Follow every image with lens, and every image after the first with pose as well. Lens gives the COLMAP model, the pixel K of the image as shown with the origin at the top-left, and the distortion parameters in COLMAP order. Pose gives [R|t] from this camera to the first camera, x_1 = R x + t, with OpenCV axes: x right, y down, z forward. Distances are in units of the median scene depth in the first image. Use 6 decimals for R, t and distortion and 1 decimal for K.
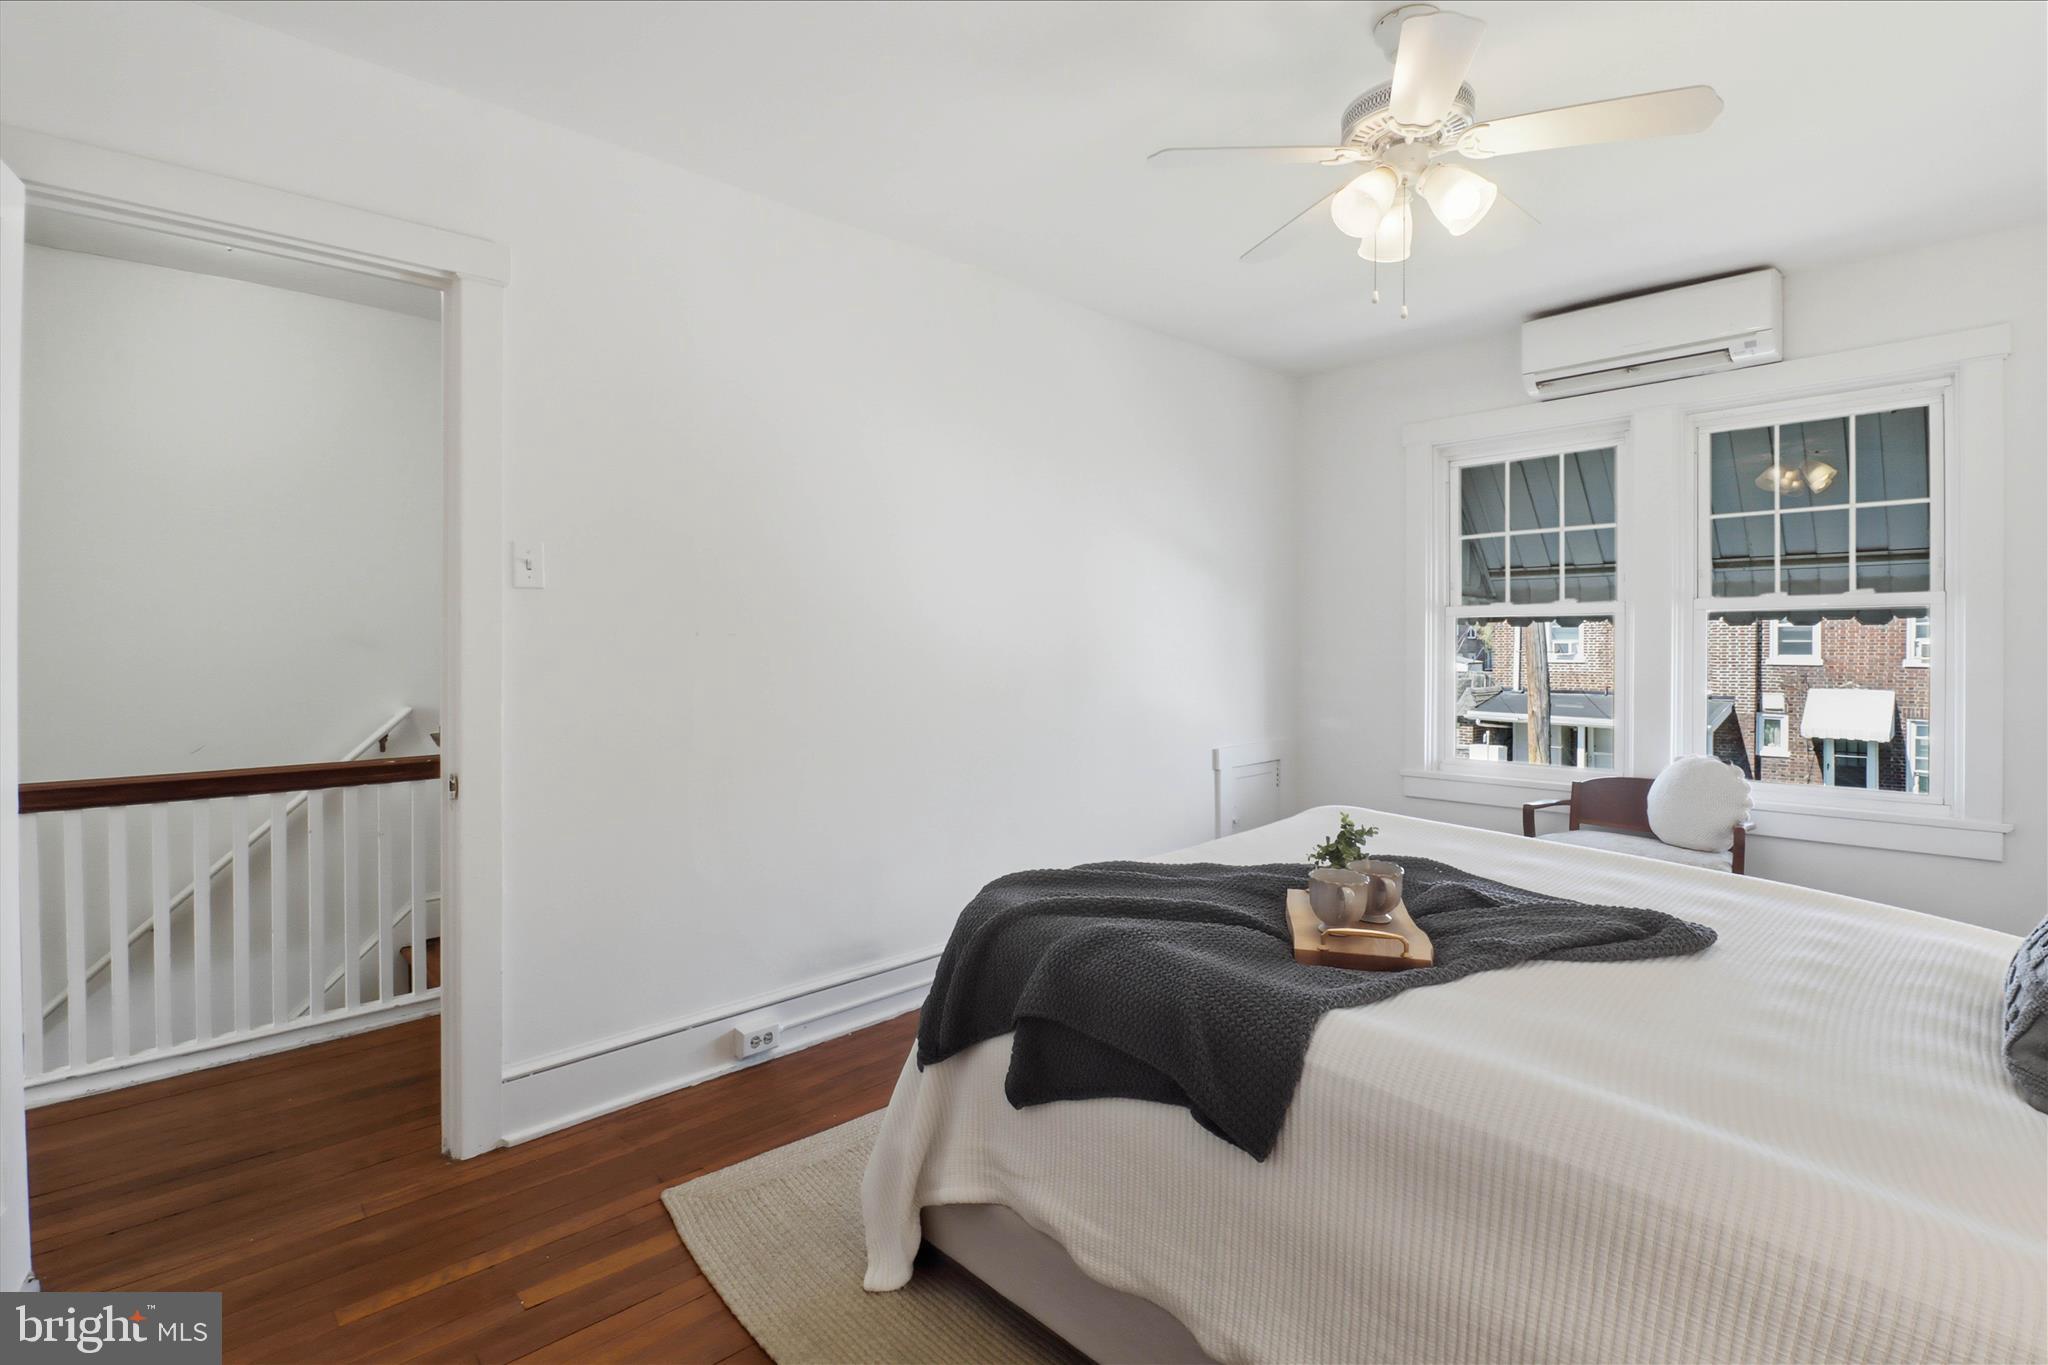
lens RADIAL K [[947.6, 0, 989.5], [0, 947.6, 647.8], [0, 0, 1]] dist [-0.003386, -0.016333]
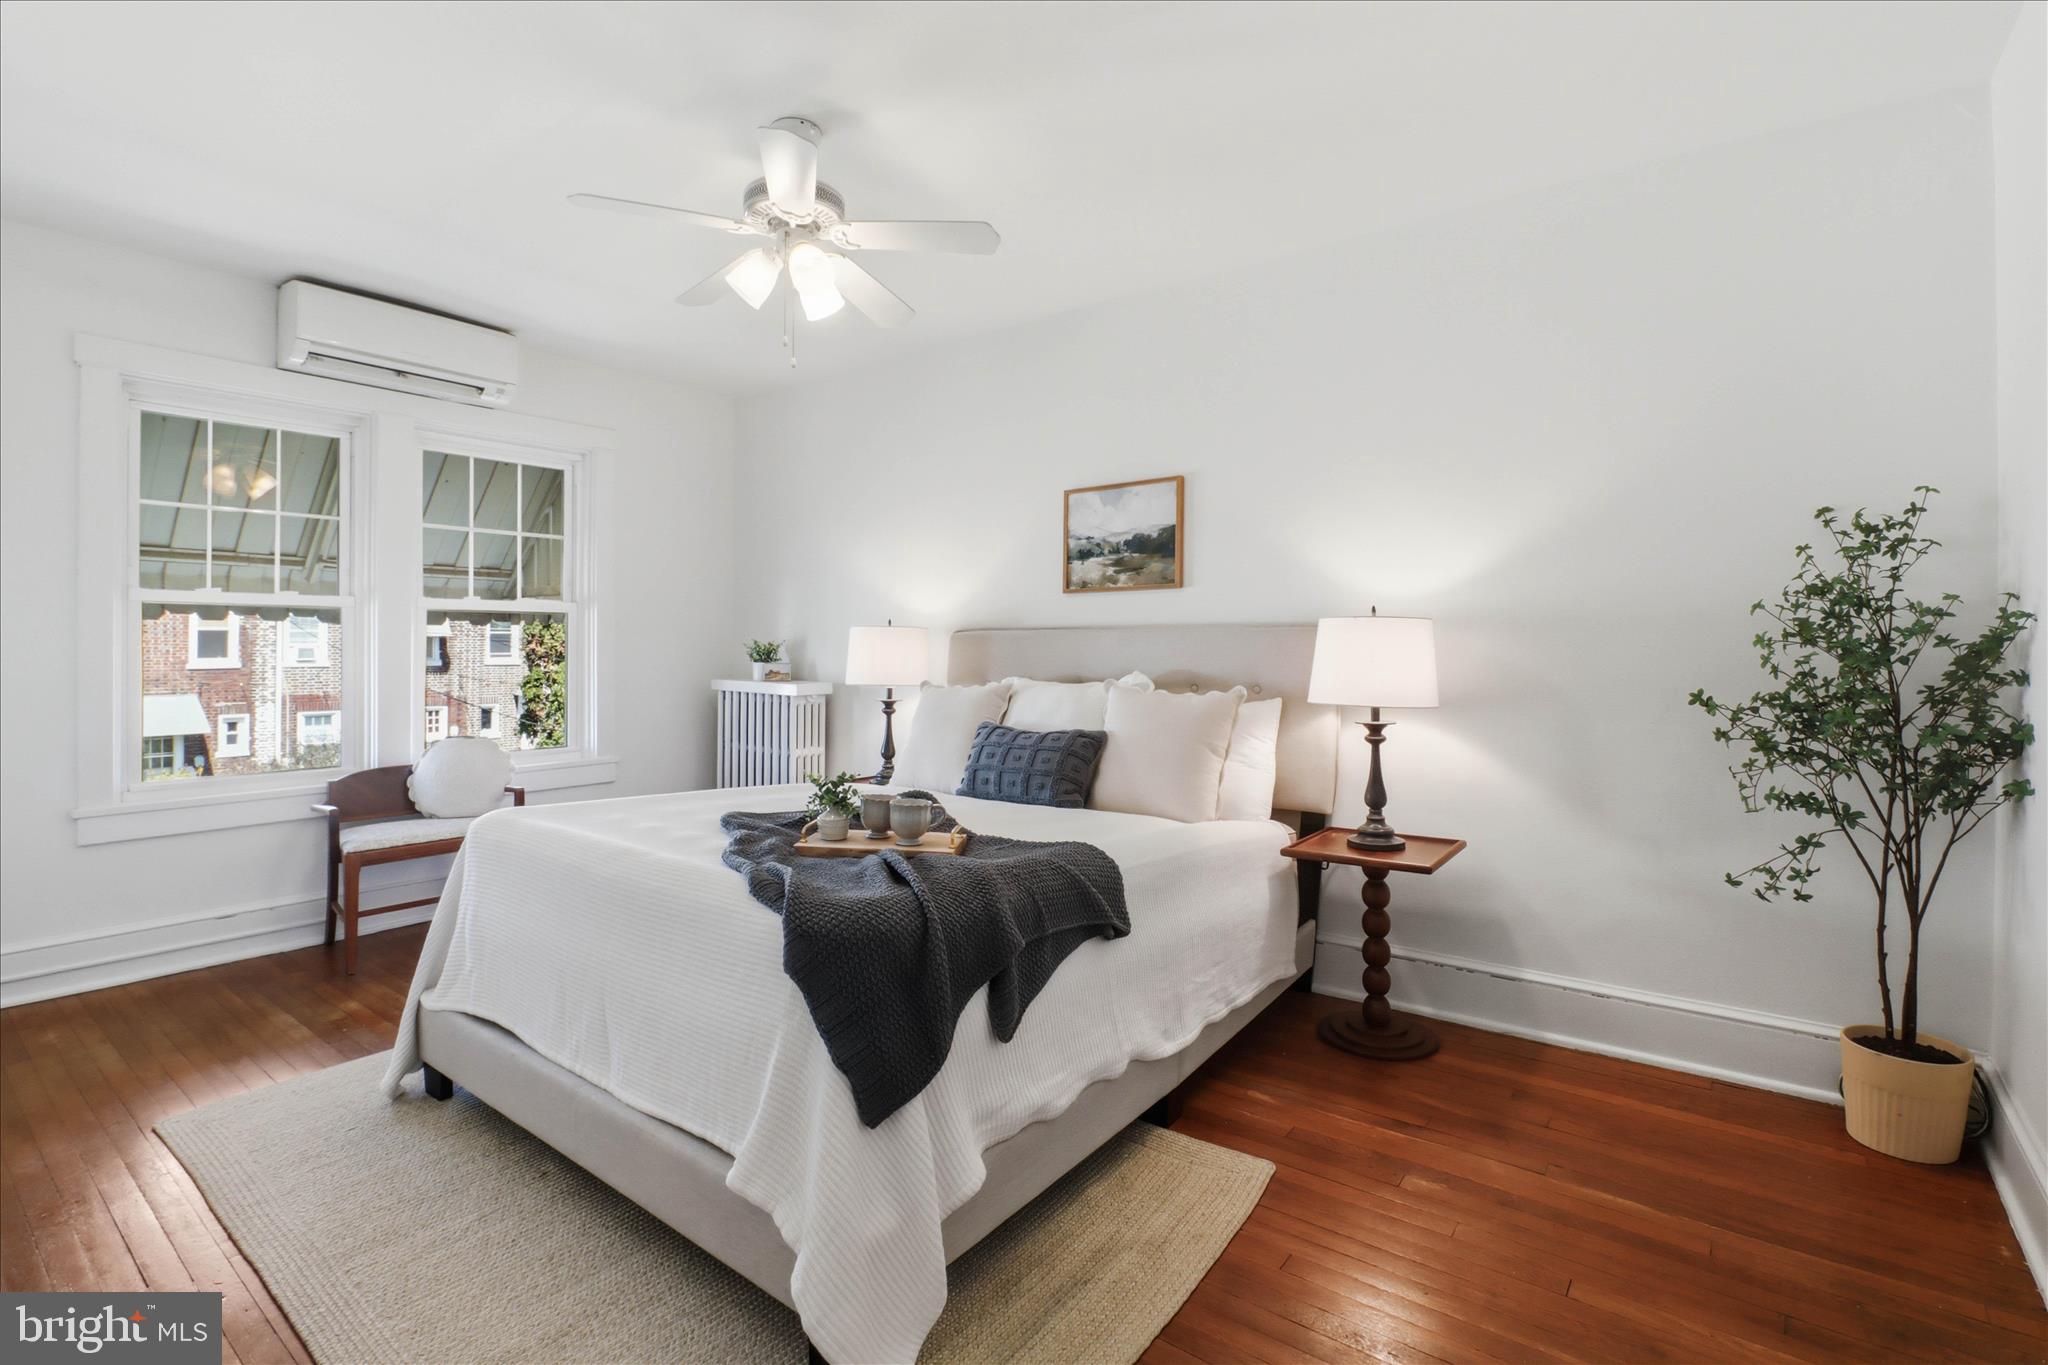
lens RADIAL K [[953.2, 0, 1020.5], [0, 953.2, 639.9], [0, 0, 1]] dist [0.010533, -0.017877]
pose [[-0.176783, 0.004463, 0.984240, -0.428662], [0.000970, 0.999990, -0.004360, 0.002428], [-0.984249, 0.000184, -0.176786, 0.459451]]
